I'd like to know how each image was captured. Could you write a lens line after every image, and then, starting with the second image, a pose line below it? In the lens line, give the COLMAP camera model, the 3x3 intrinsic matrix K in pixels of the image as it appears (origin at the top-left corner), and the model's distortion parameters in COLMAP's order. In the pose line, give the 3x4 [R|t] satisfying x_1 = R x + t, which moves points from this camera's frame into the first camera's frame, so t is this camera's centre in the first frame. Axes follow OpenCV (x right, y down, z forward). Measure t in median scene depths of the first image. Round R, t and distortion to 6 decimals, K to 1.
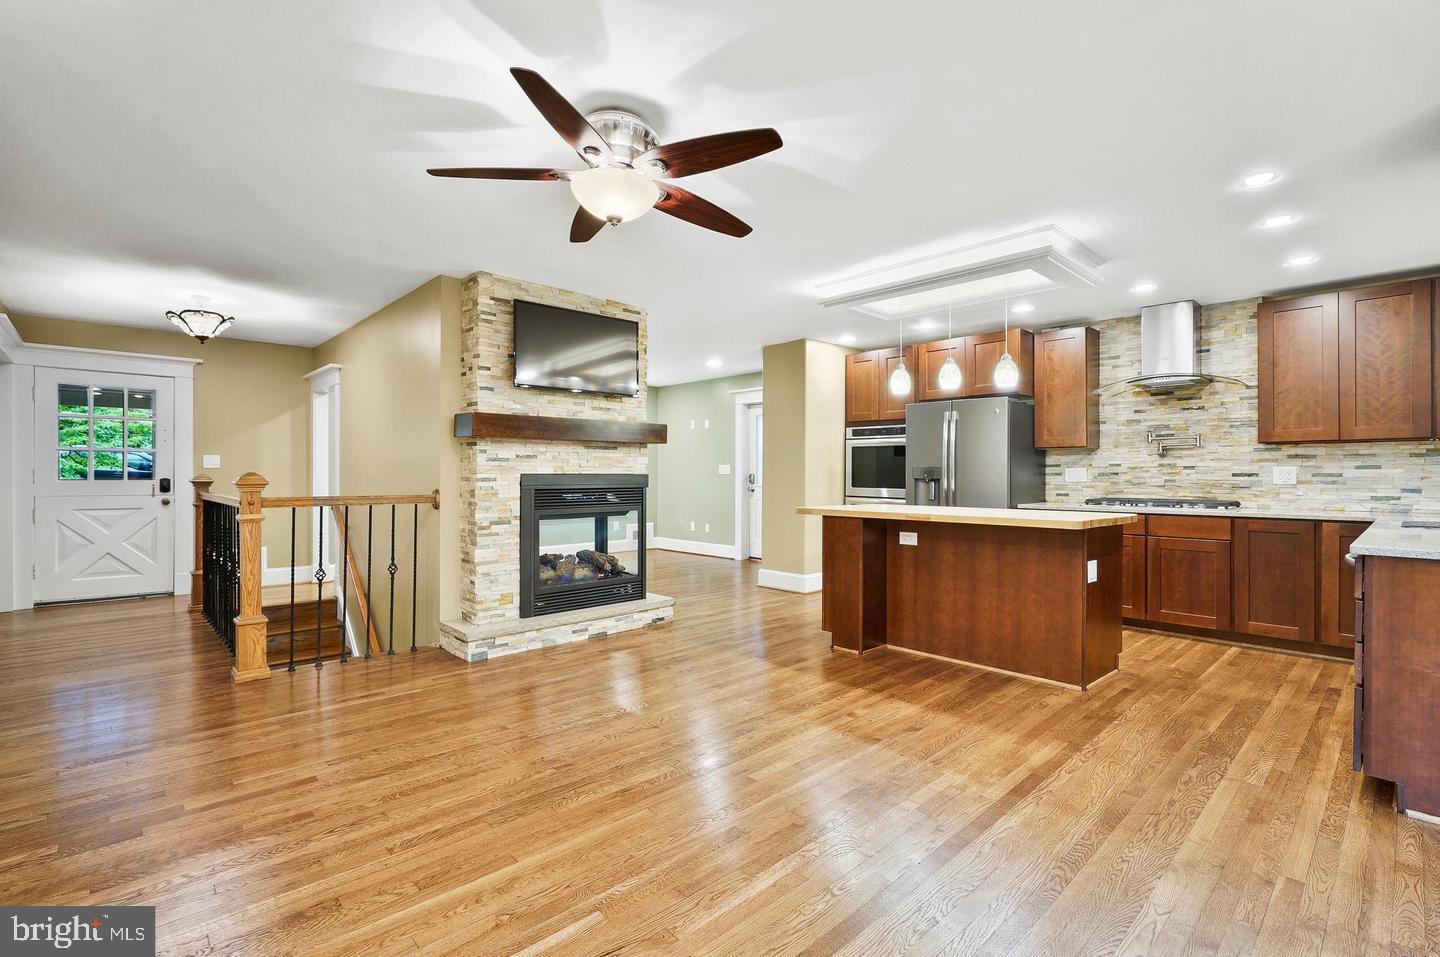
lens RADIAL K [[654.4, 0, 723.2], [0, 654.4, 472.1], [0, 0, 1]] dist [0.005028, -0.002145]
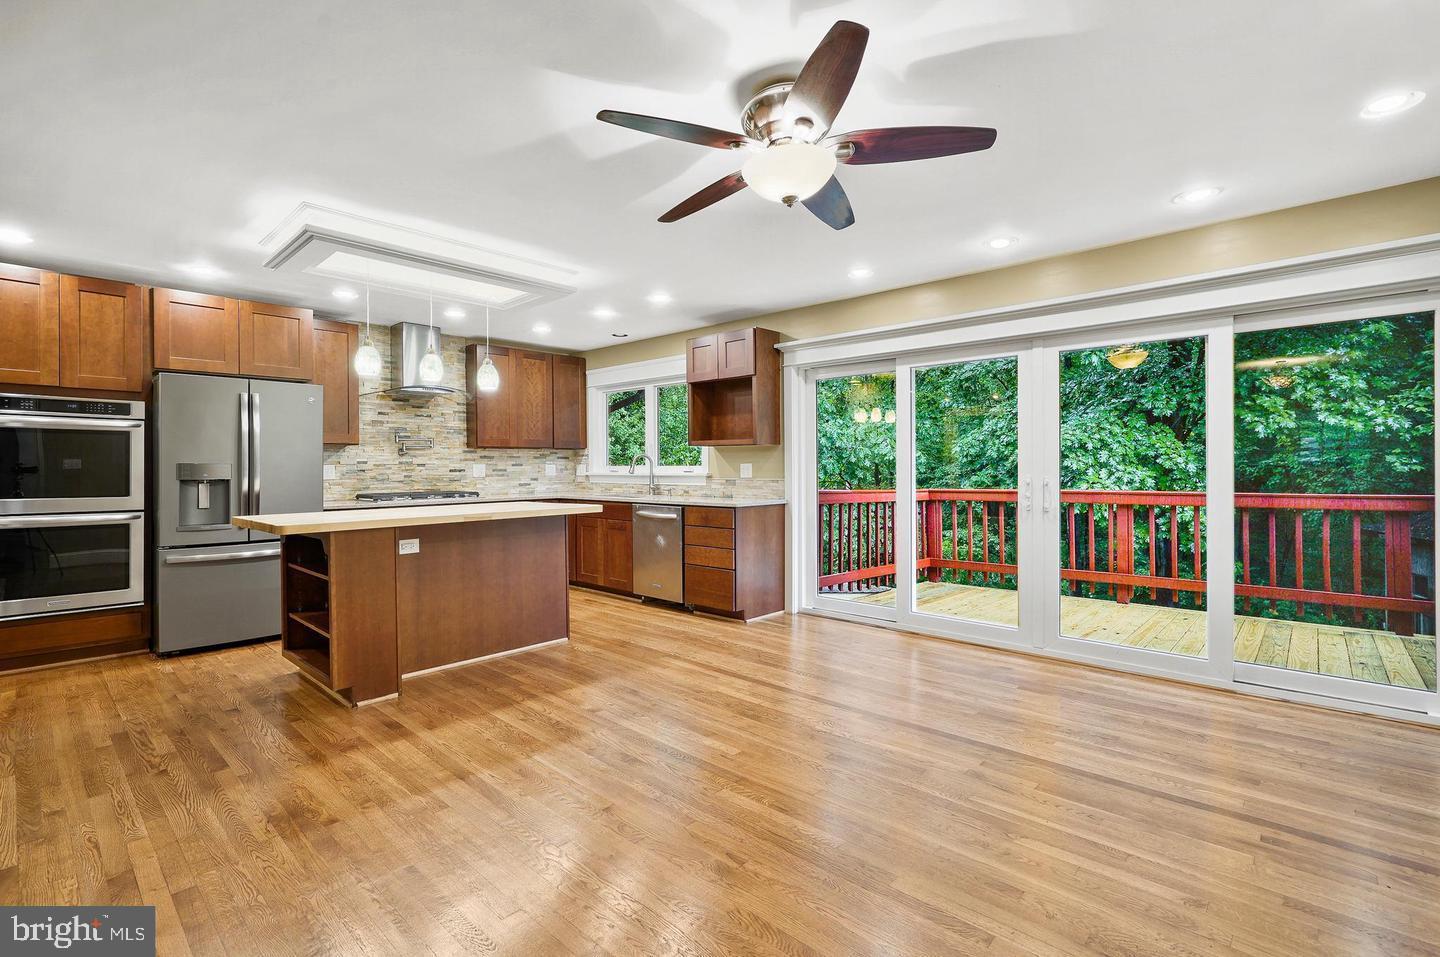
lens RADIAL K [[654.4, 0, 706.2], [0, 654.4, 469.6], [0, 0, 1]] dist [0.005028, -0.002145]
pose [[-0.039804, -0.006621, 0.999186, -0.603922], [0.003755, 0.999970, 0.006776, -0.005574], [-0.999200, 0.004022, -0.039778, 0.638405]]
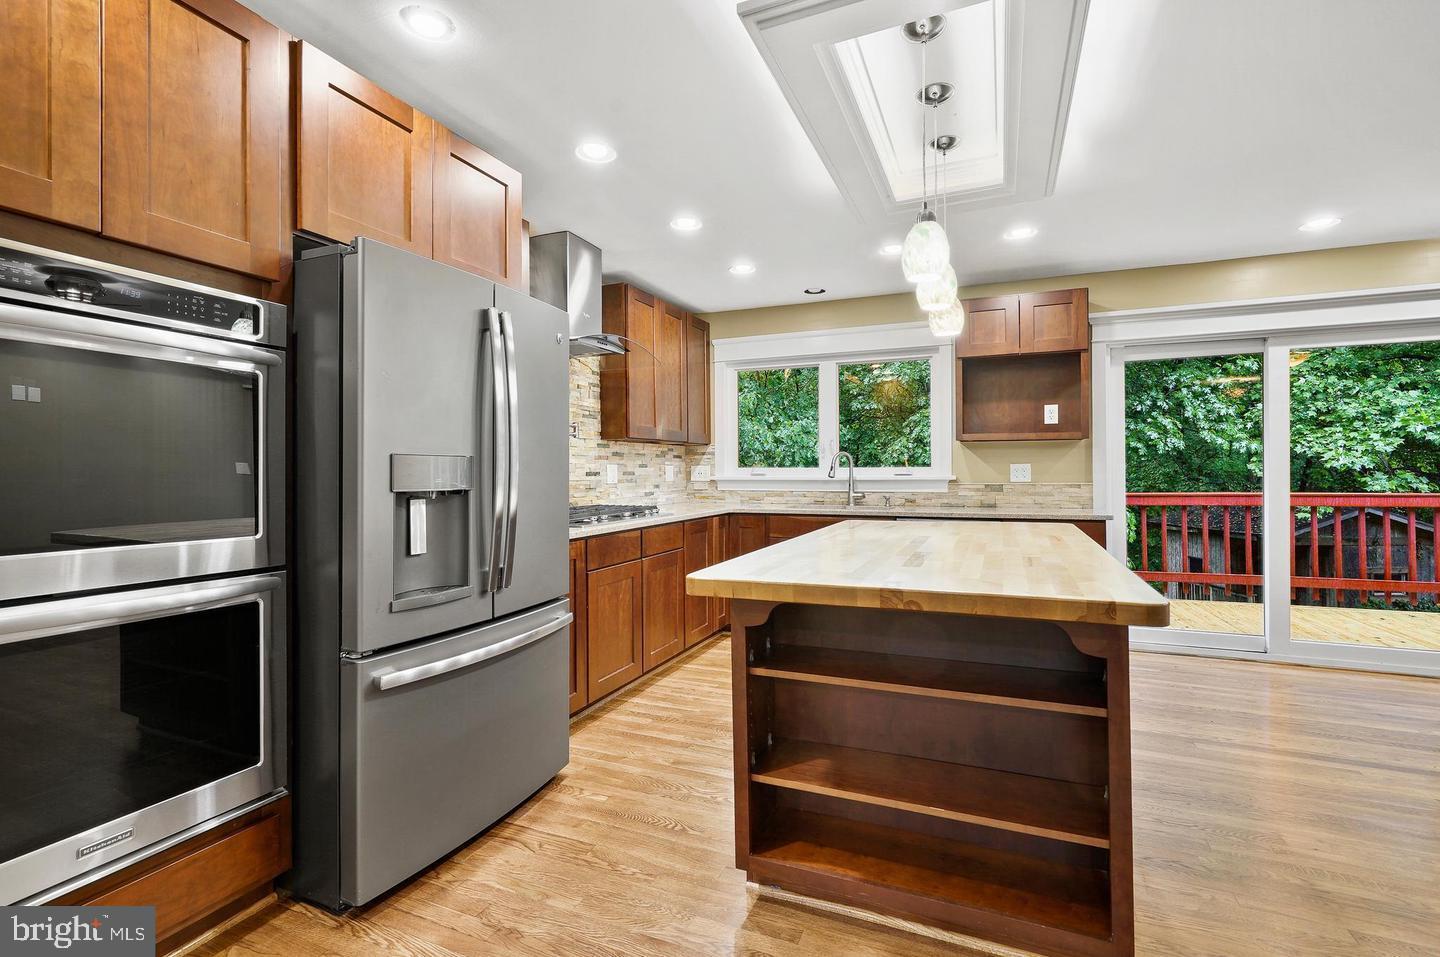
lens RADIAL K [[654.4, 0, 722.6], [0, 654.4, 472.2], [0, 0, 1]] dist [0.005028, -0.002145]
pose [[-0.387617, -0.002548, 0.921817, -0.070811], [0.002282, 0.999990, 0.003724, -0.000670], [-0.921818, 0.003547, -0.387607, 1.348039]]
